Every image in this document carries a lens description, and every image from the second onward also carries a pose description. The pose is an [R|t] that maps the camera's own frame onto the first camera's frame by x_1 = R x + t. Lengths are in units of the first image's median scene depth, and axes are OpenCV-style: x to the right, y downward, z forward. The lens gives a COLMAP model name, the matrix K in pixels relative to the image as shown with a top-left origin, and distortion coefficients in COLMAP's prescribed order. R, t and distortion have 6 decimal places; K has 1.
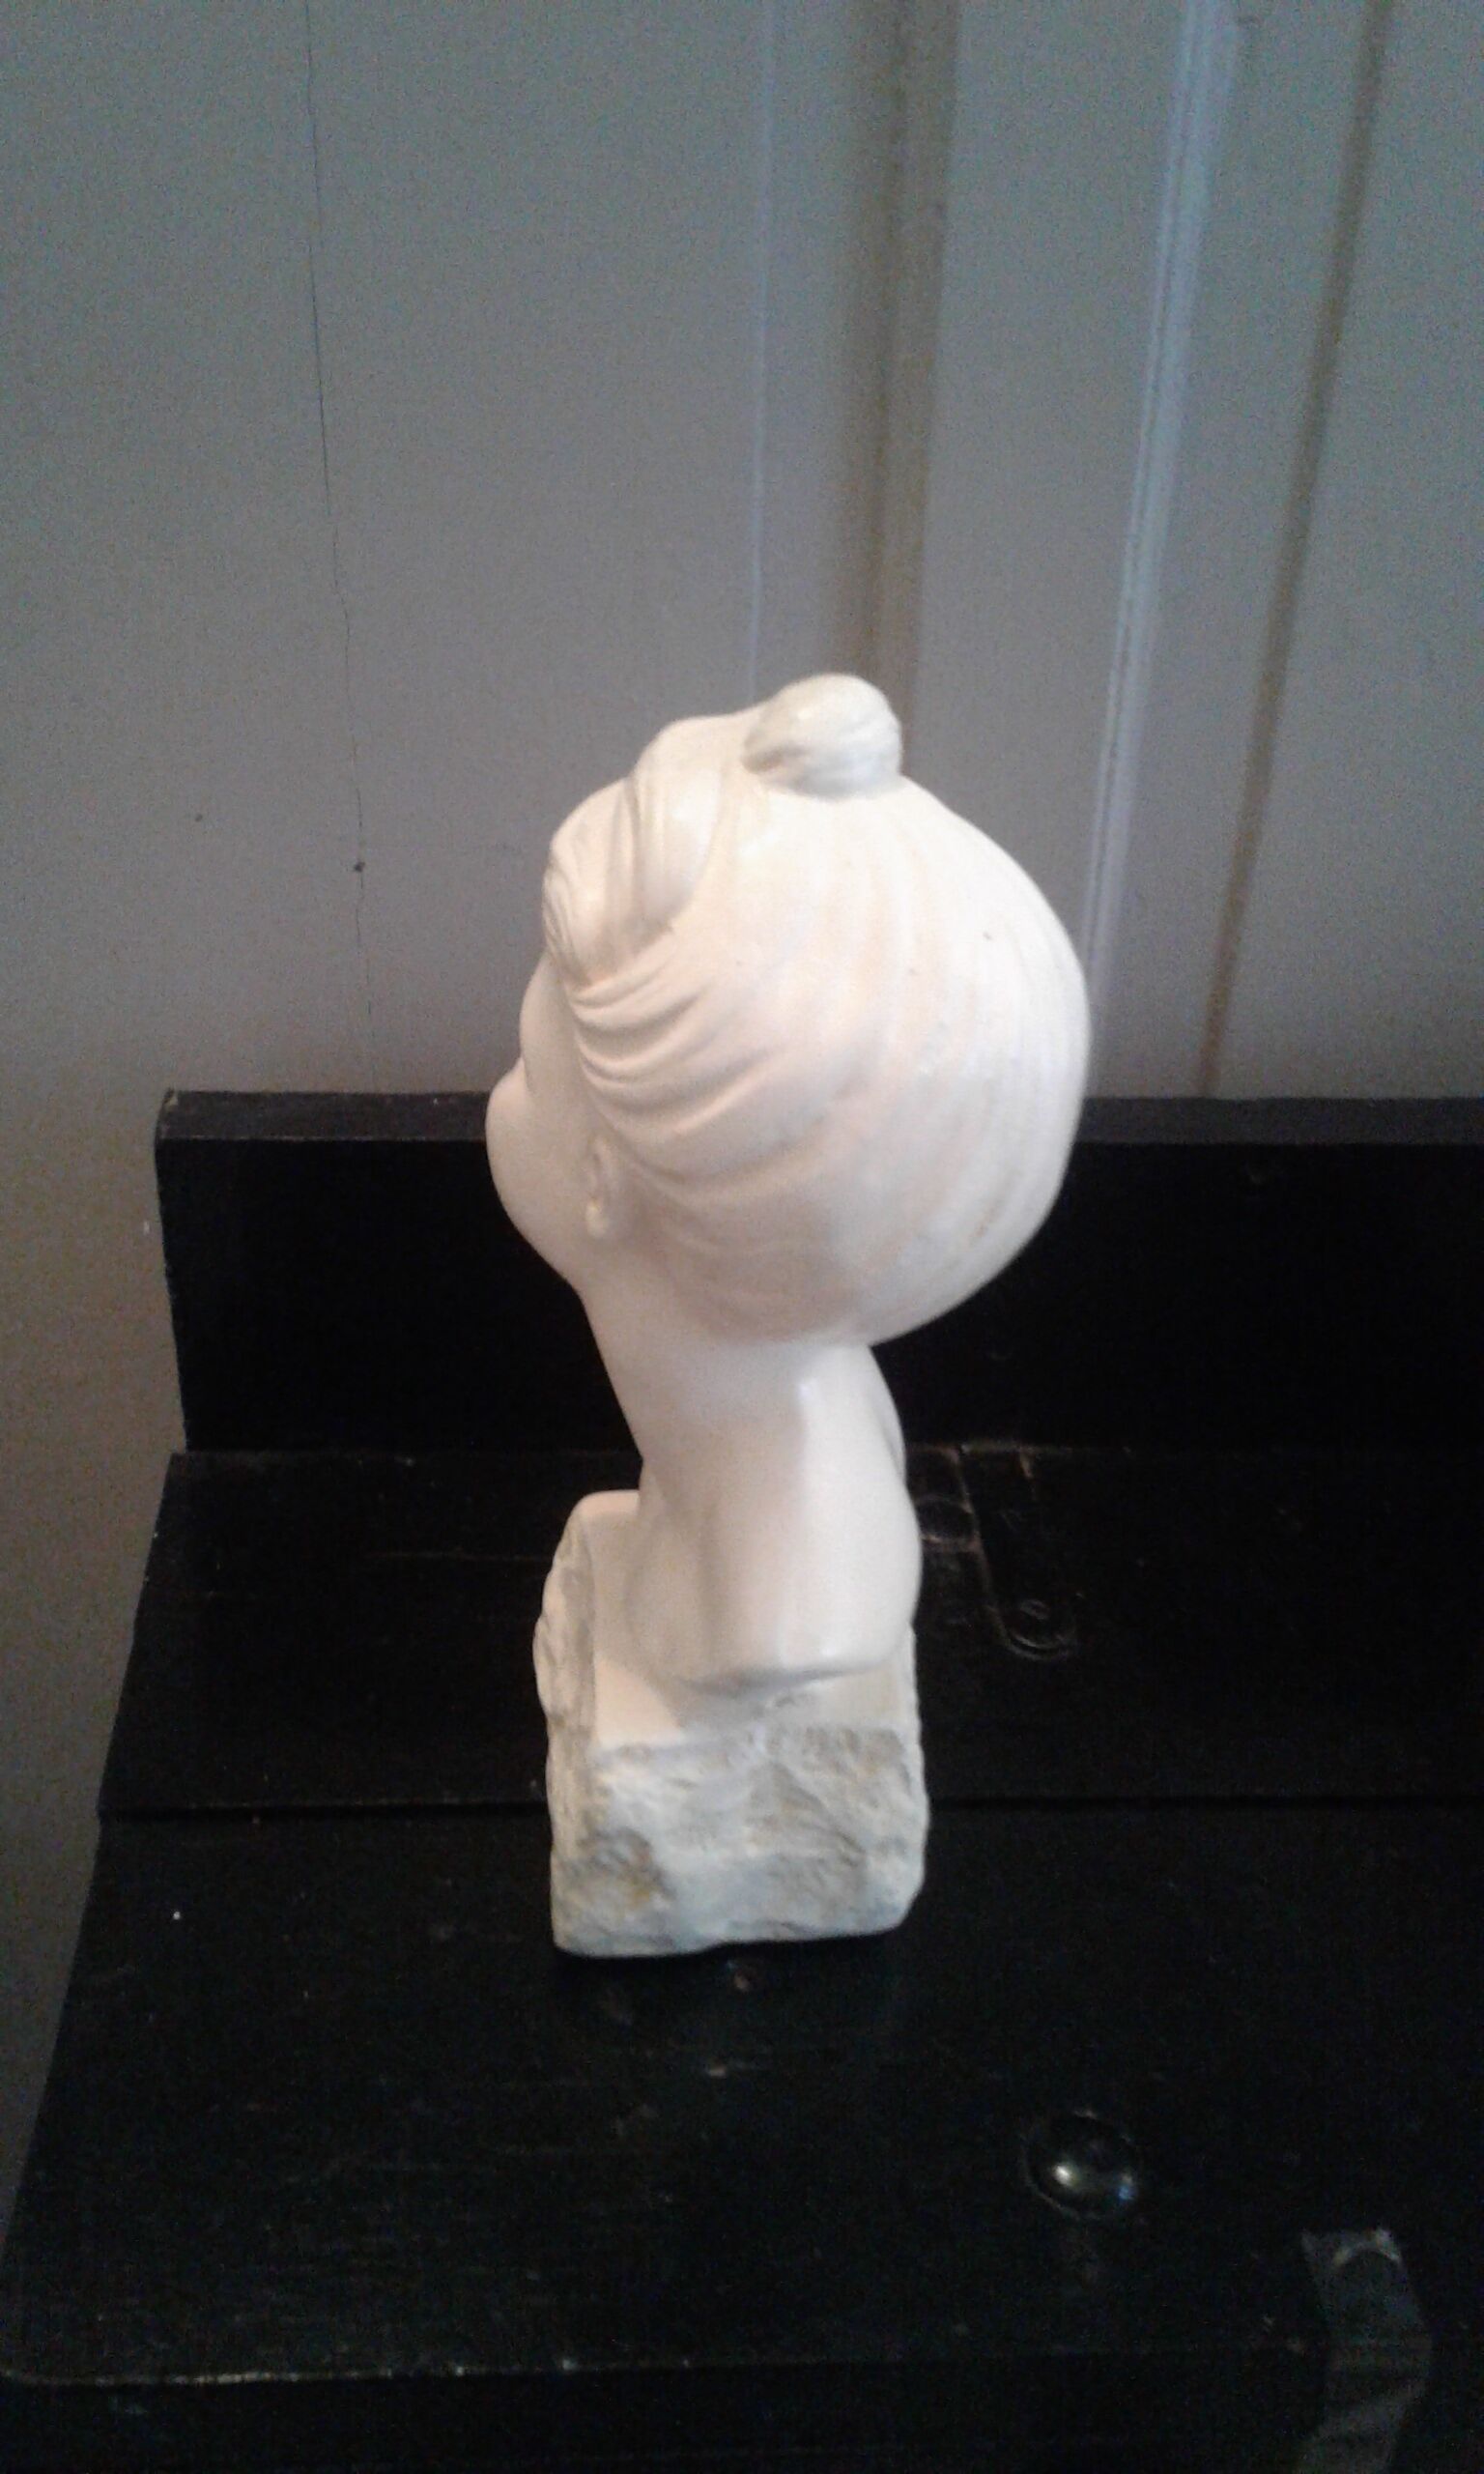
lens RADIAL K [[2329.2, 0, 670.1], [0, 2329.2, 1232.1], [0, 0, 1]] dist [0.117486, -0.229251]
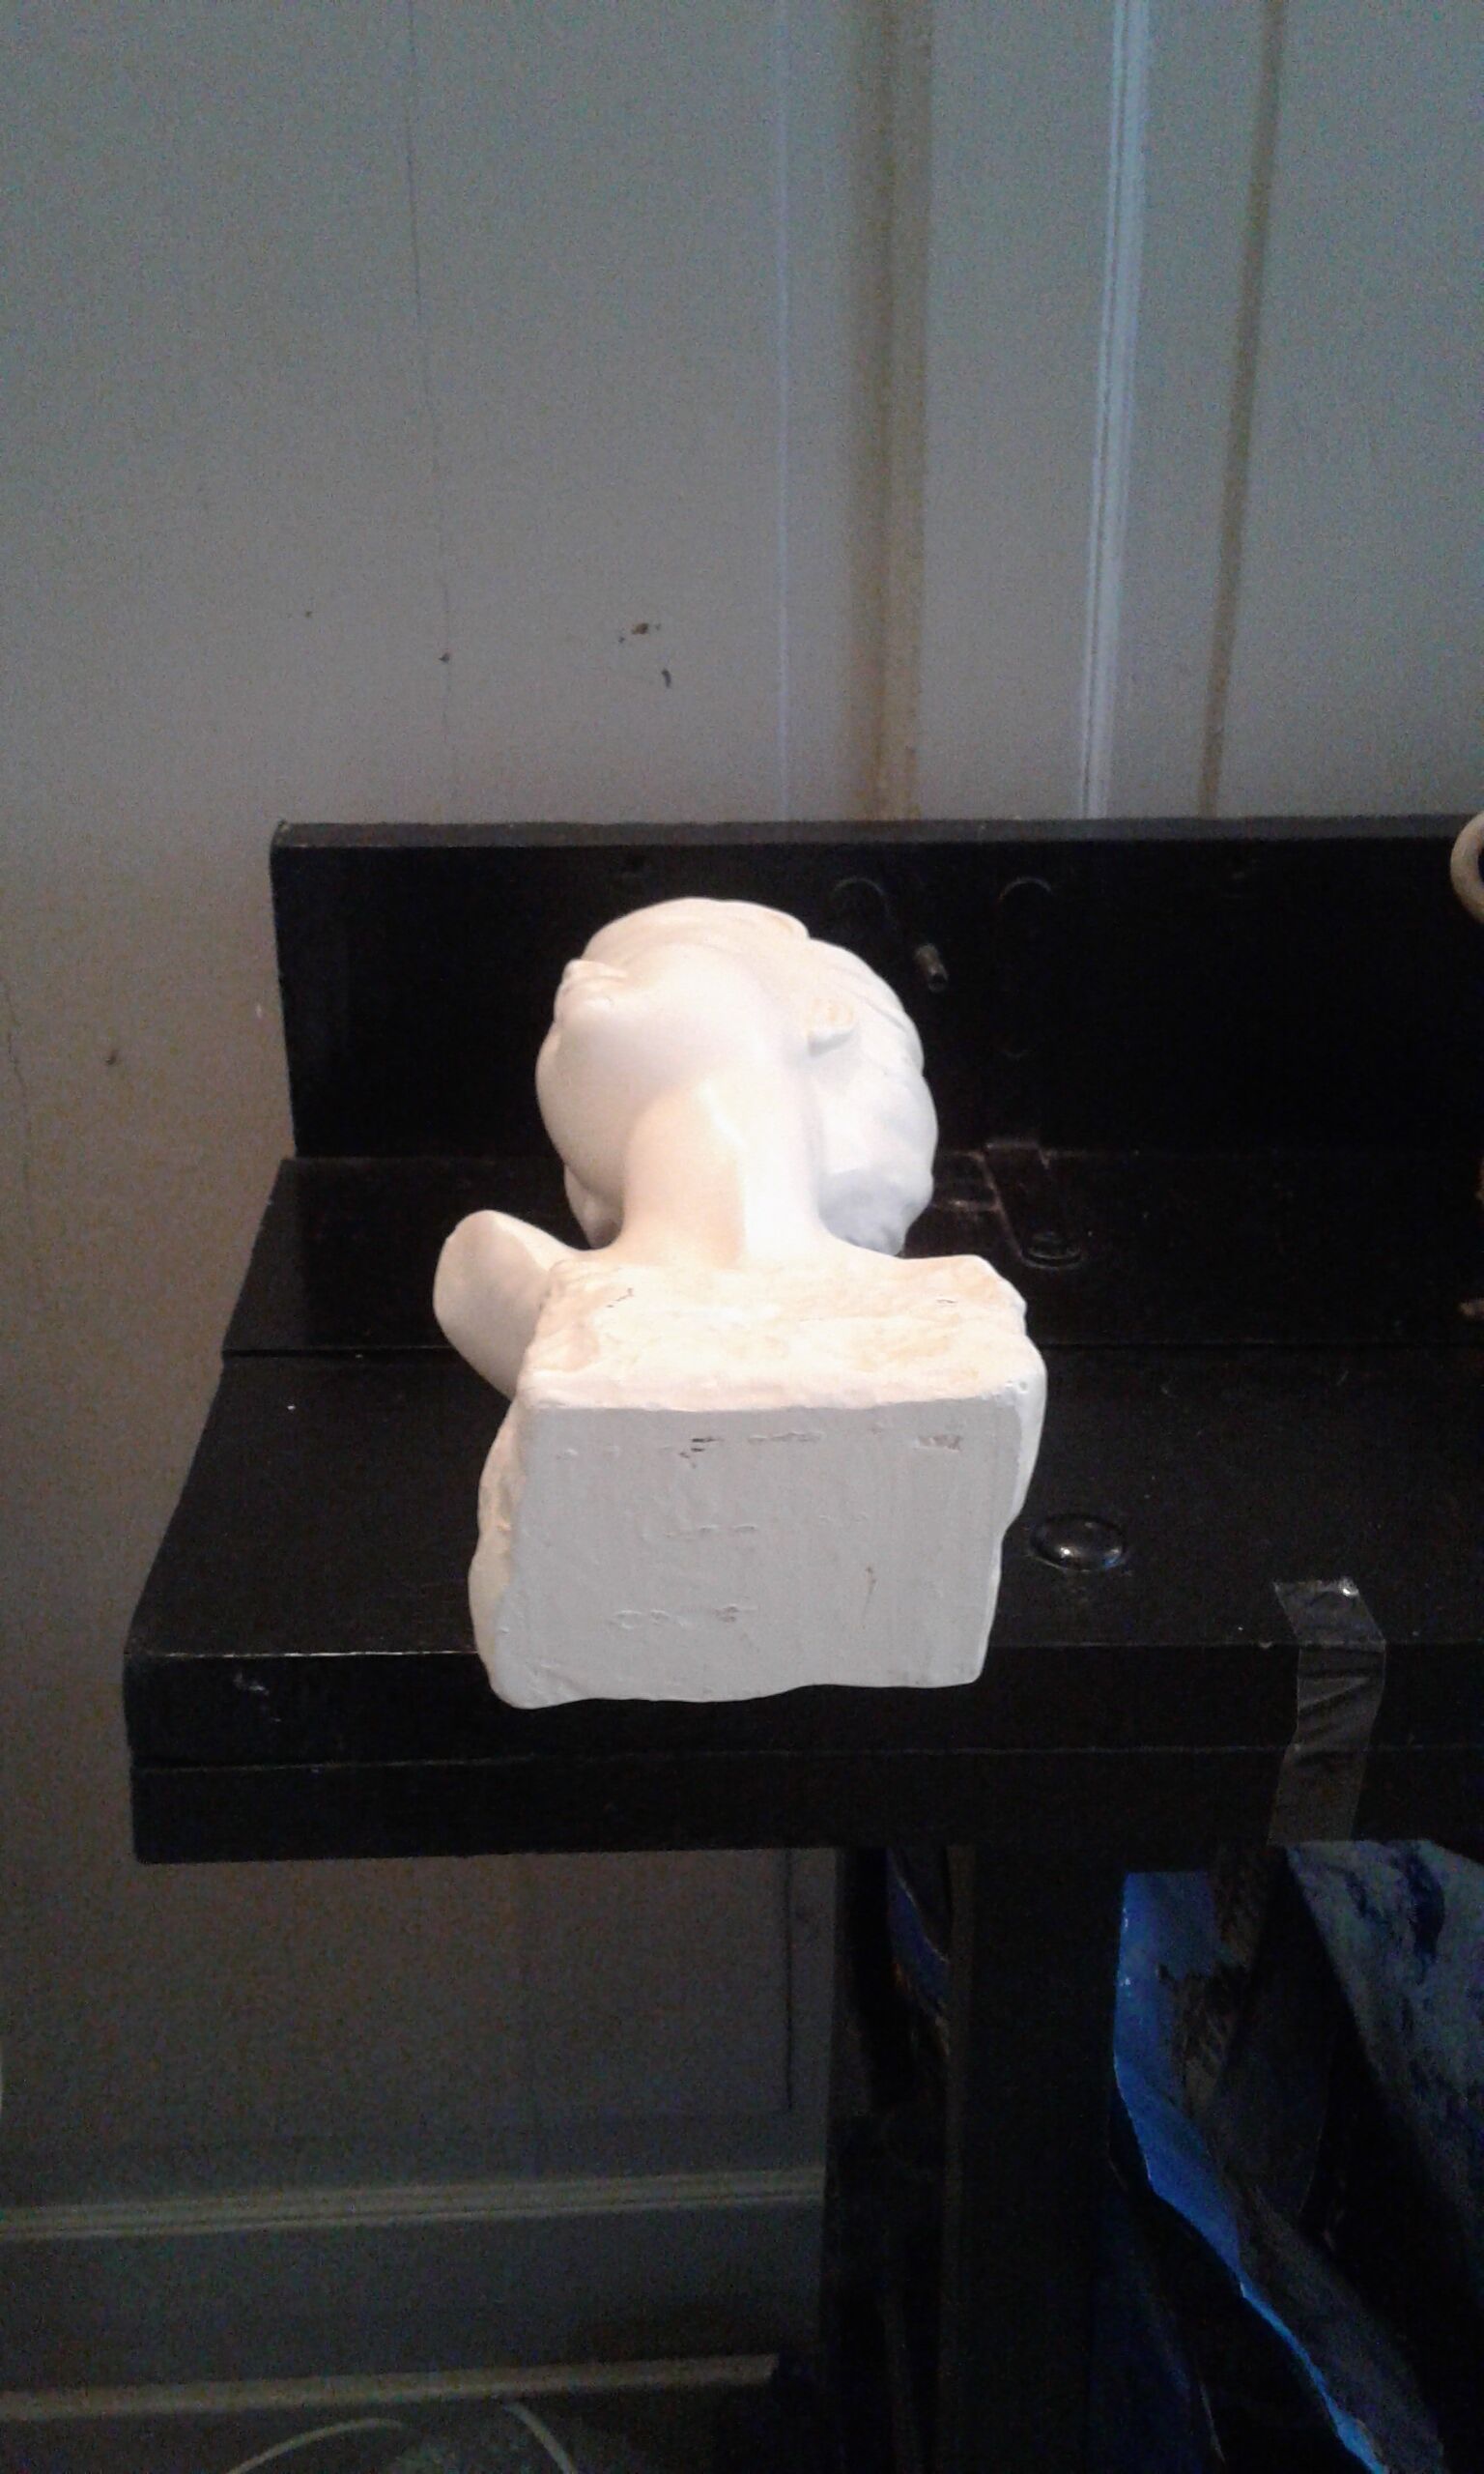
lens RADIAL K [[2346.8, 0, 670.0], [0, 2346.8, 1226.7], [0, 0, 1]] dist [0.156144, -0.371692]
pose [[0.999025, -0.019902, -0.039413, 0.019495], [0.014729, 0.991735, -0.127458, 0.297917], [0.041624, 0.126754, 0.991061, -0.124279]]
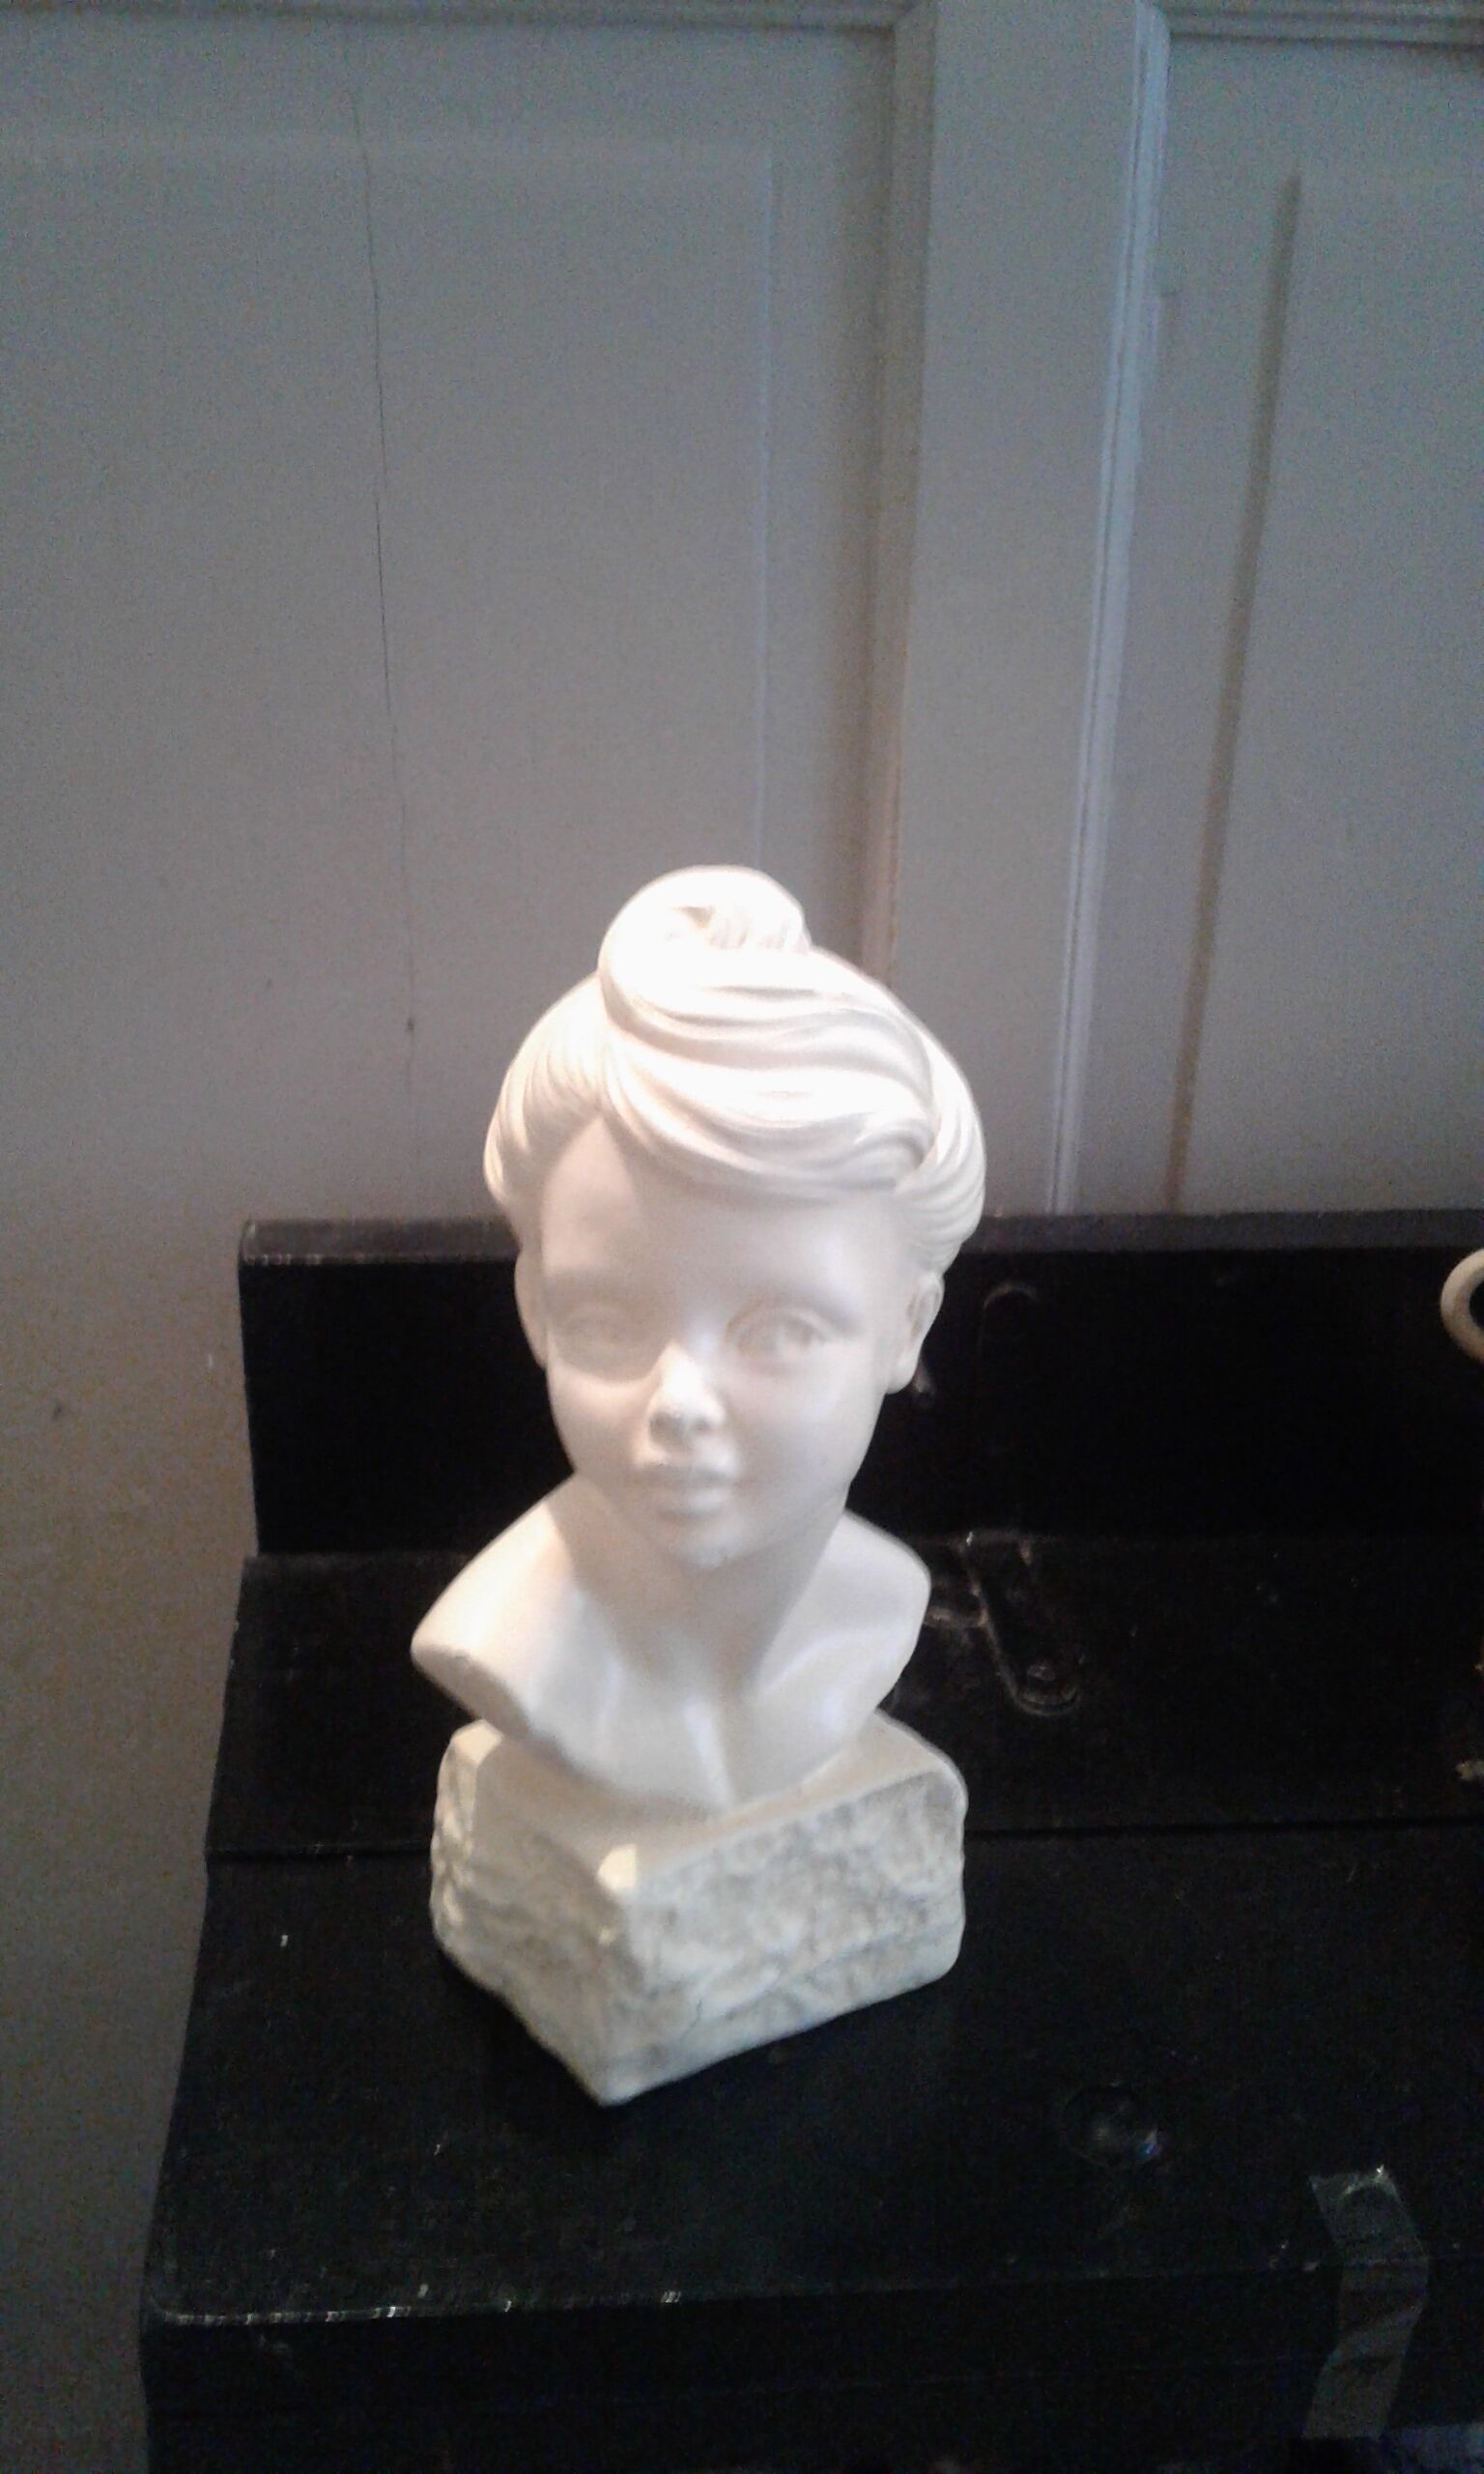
lens RADIAL K [[2346.8, 0, 670.0], [0, 2346.8, 1226.7], [0, 0, 1]] dist [0.156144, -0.371692]
pose [[0.999546, -0.021575, 0.021023, -0.037922], [0.023673, 0.994161, -0.105282, 0.066580], [-0.018629, 0.105732, 0.994220, -0.124983]]
